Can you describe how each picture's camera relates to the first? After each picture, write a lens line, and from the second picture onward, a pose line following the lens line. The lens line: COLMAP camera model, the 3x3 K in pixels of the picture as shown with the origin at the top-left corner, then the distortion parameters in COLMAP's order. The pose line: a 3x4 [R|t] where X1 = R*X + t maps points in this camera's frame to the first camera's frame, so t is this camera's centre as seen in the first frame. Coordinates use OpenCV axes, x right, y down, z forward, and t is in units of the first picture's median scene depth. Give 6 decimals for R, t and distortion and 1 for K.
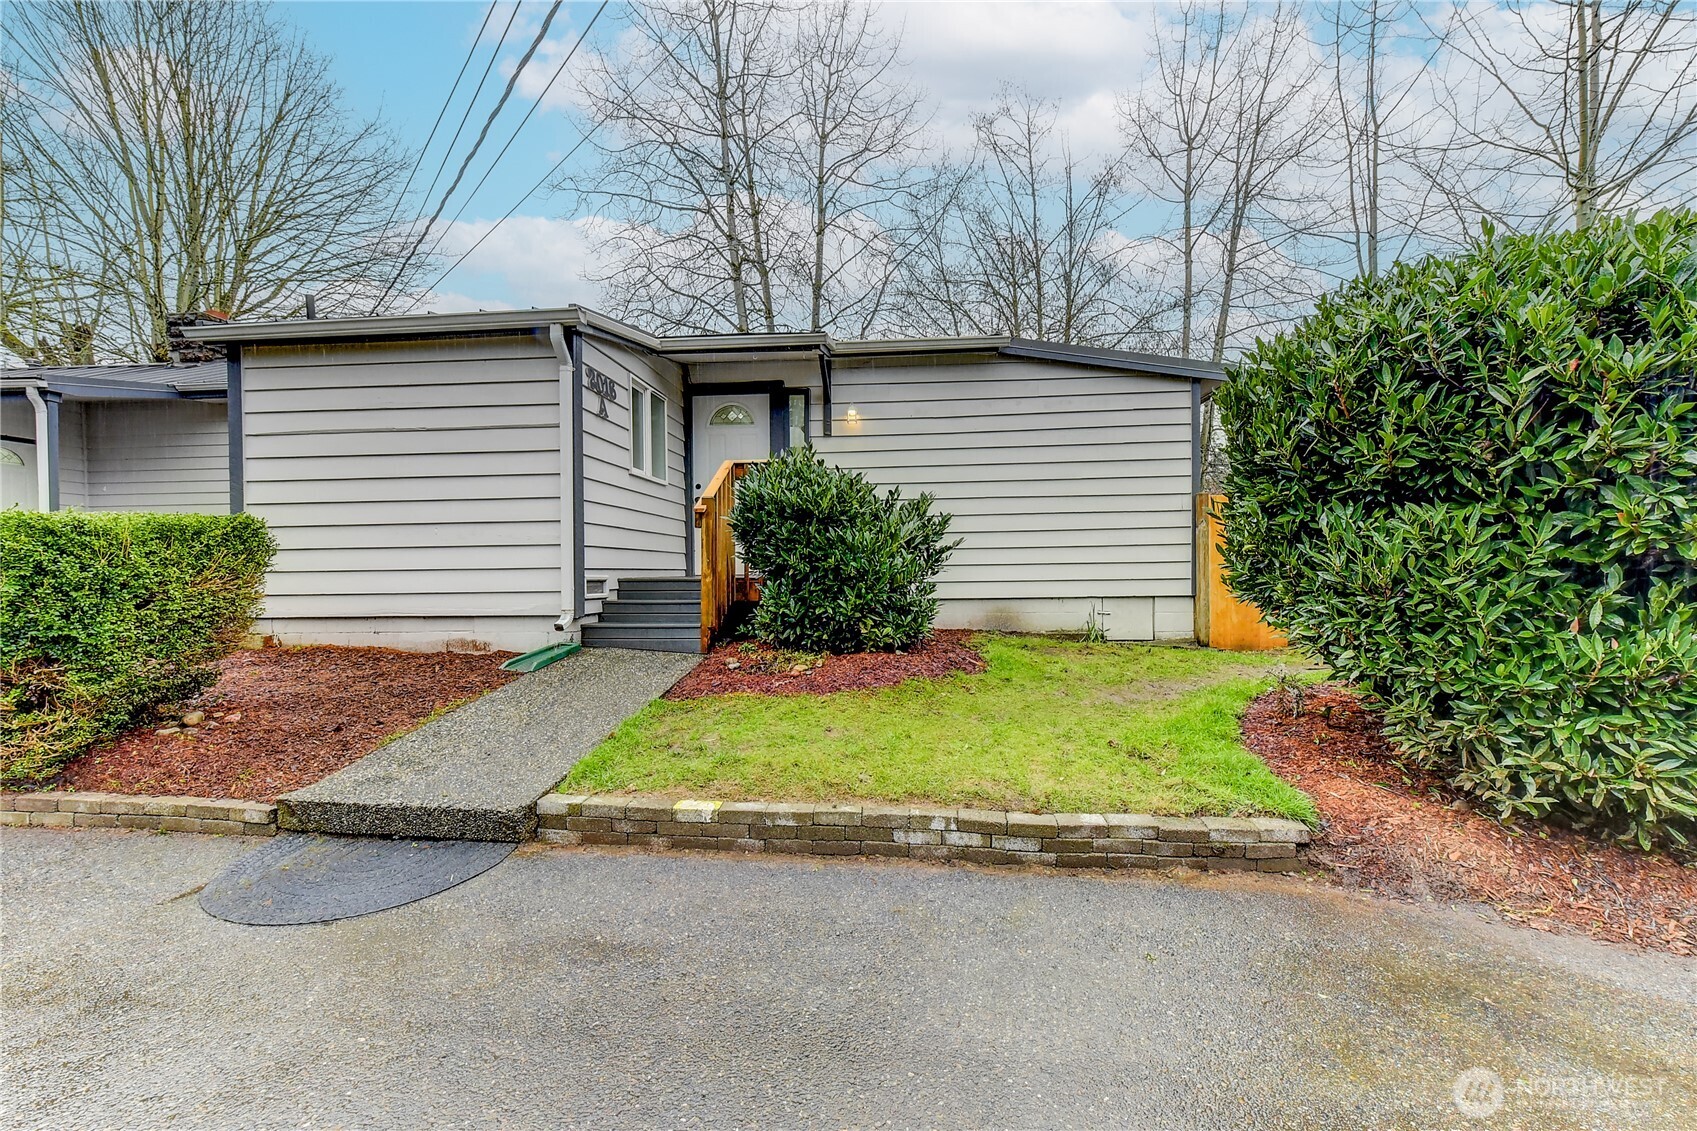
lens RADIAL K [[693.1, 0, 848.9], [0, 693.1, 573.4], [0, 0, 1]] dist [-0.001474, -0.000238]
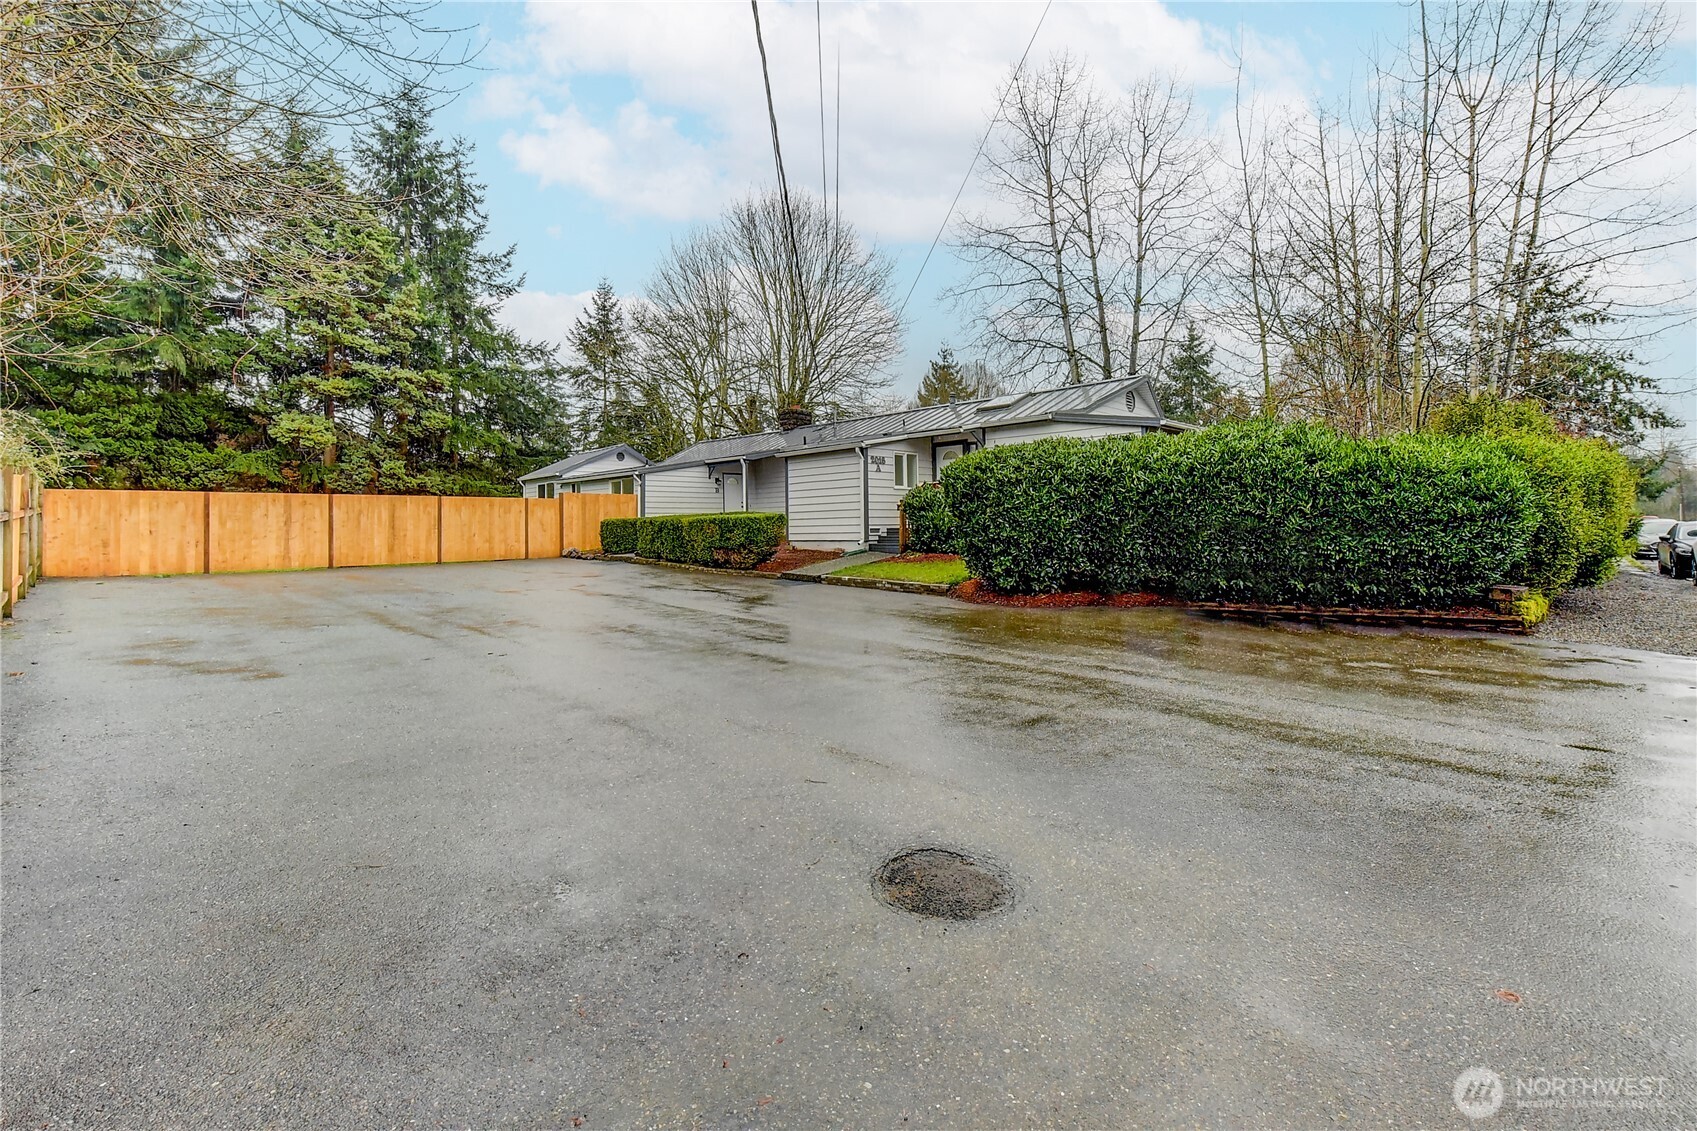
lens RADIAL K [[690.7, 0, 854.1], [0, 690.7, 519.5], [0, 0, 1]] dist [0.000351, -0.000023]
pose [[0.771444, -0.008248, -0.636243, 1.152312], [0.004402, 0.999961, -0.007626, -0.005760], [0.636282, 0.003082, 0.771451, -1.054242]]
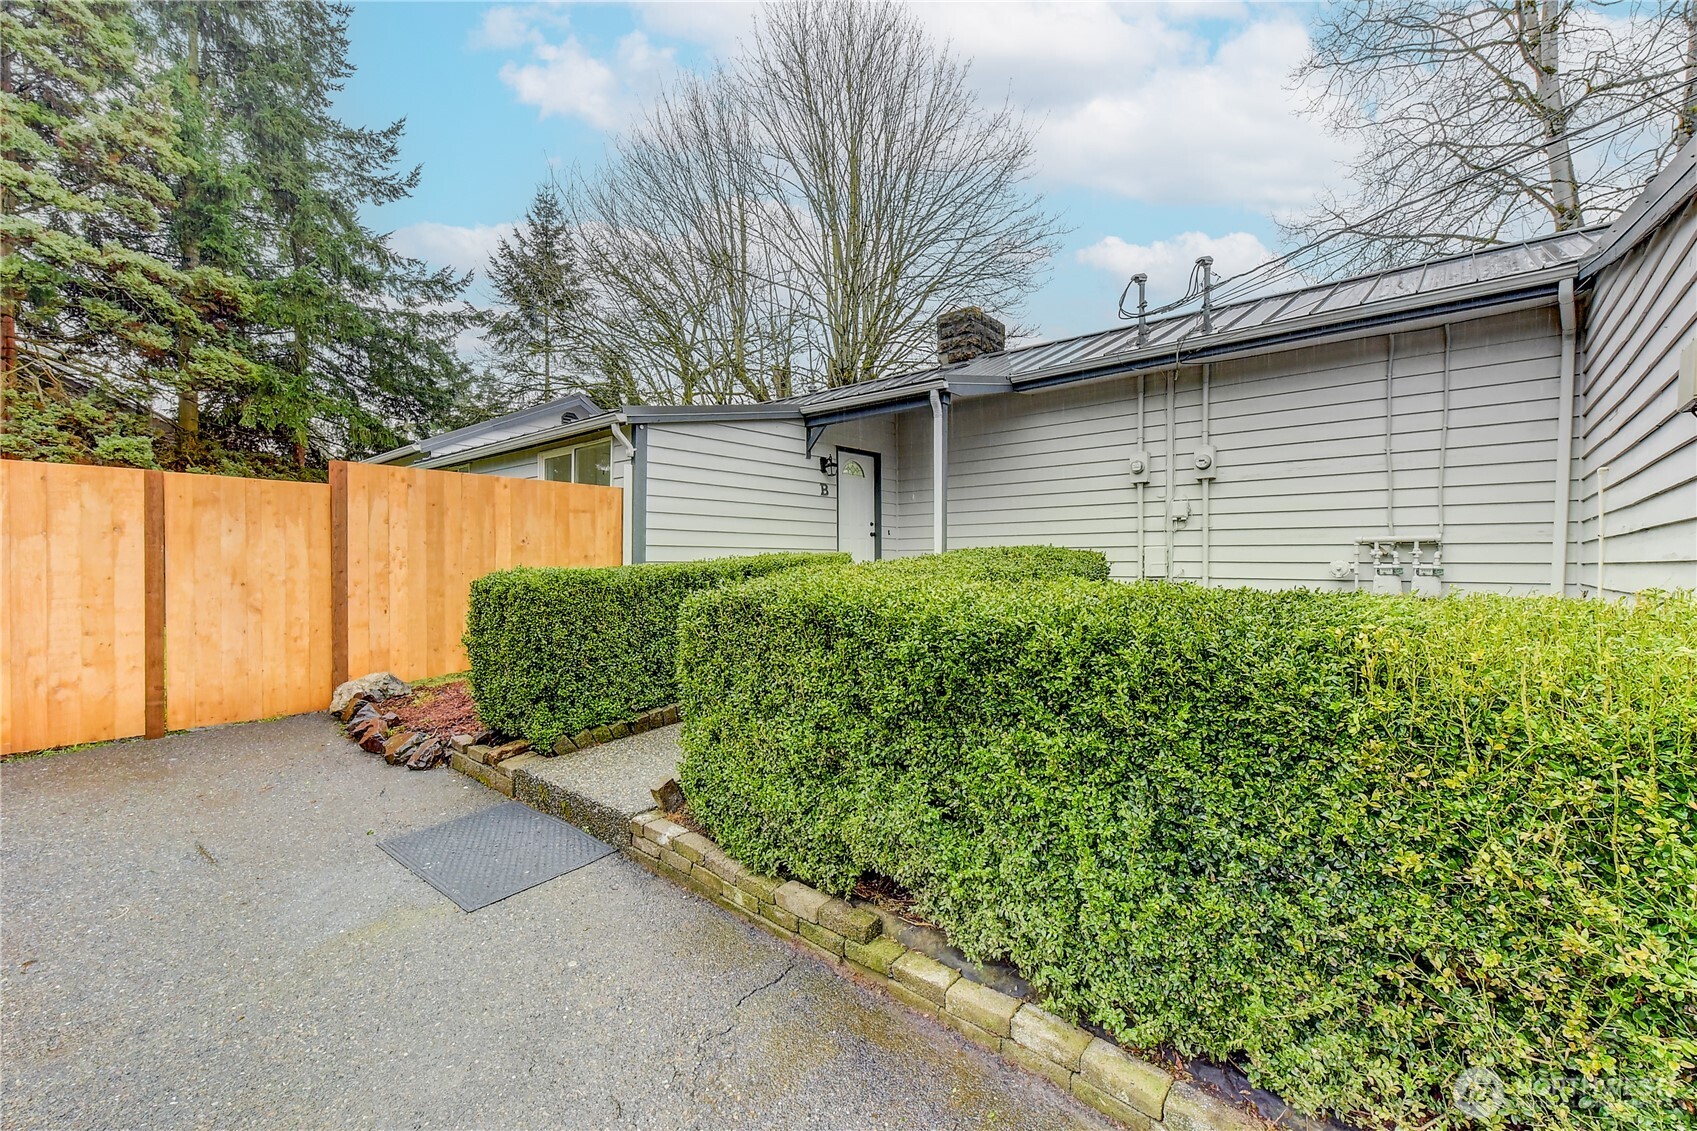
lens RADIAL K [[693.1, 0, 848.9], [0, 693.1, 573.4], [0, 0, 1]] dist [-0.001474, -0.000238]
pose [[0.806587, 0.023306, -0.590655, -0.898277], [-0.012107, 0.999664, 0.022911, -0.052266], [0.590991, -0.011328, 0.806599, 0.217785]]
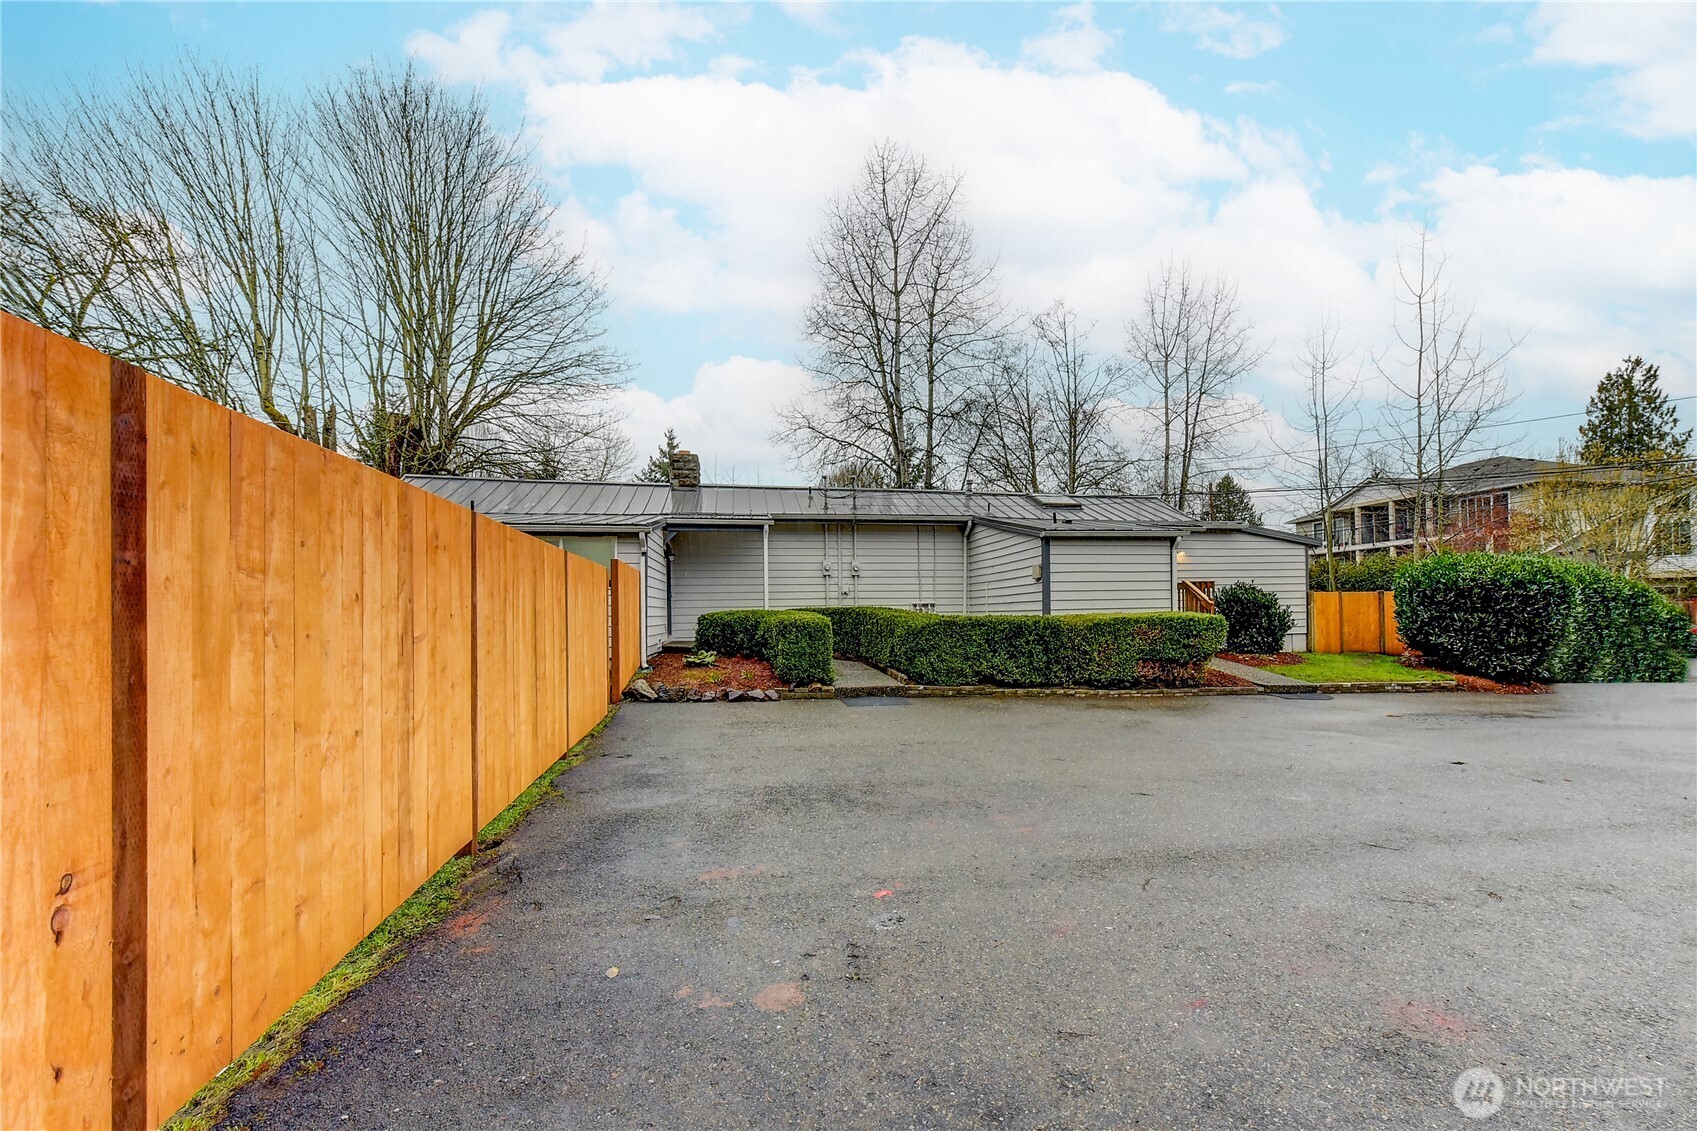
lens RADIAL K [[680.0, 0, 851.4], [0, 680.0, 613.4], [0, 0, 1]] dist [-0.000895, -0.000111]
pose [[0.963778, -0.003821, 0.266680, -1.804534], [0.005156, 0.999977, -0.004304, -0.038863], [-0.266658, 0.005523, 0.963775, -0.933933]]
